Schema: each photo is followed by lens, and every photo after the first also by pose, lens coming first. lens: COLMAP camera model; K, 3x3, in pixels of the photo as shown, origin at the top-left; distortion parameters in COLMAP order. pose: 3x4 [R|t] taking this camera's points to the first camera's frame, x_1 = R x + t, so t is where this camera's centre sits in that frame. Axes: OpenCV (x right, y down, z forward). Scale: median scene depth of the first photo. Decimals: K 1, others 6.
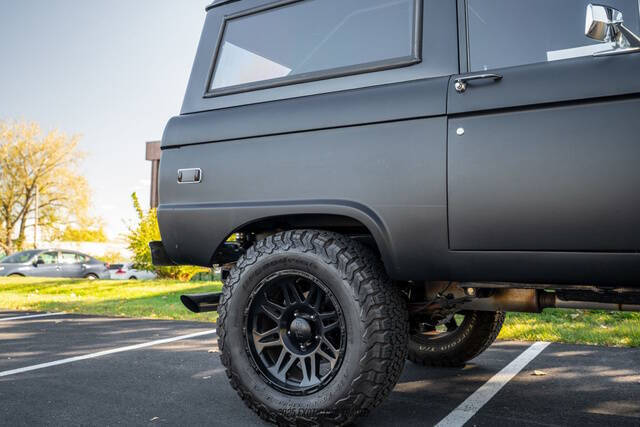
lens RADIAL K [[614.6, 0, 320.0], [0, 614.6, 213.5], [0, 0, 1]] dist [-0.016470, 0.001415]
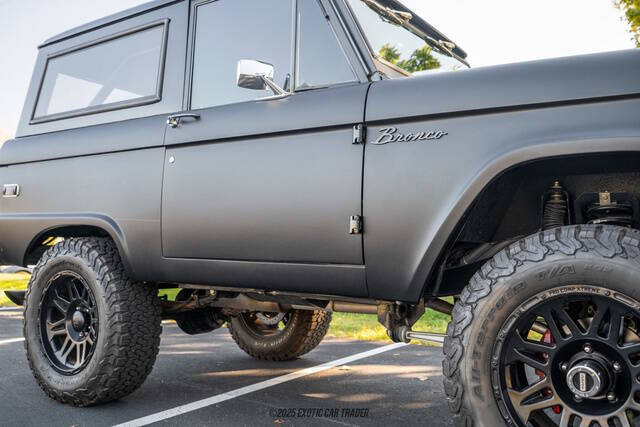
lens RADIAL K [[614.6, 0, 320.0], [0, 614.6, 213.5], [0, 0, 1]] dist [-0.016470, 0.001415]
pose [[0.998328, 0.015404, -0.055705, 0.514044], [-0.015680, 0.999867, -0.004525, -0.022924], [0.055628, 0.005391, 0.998437, -0.172416]]
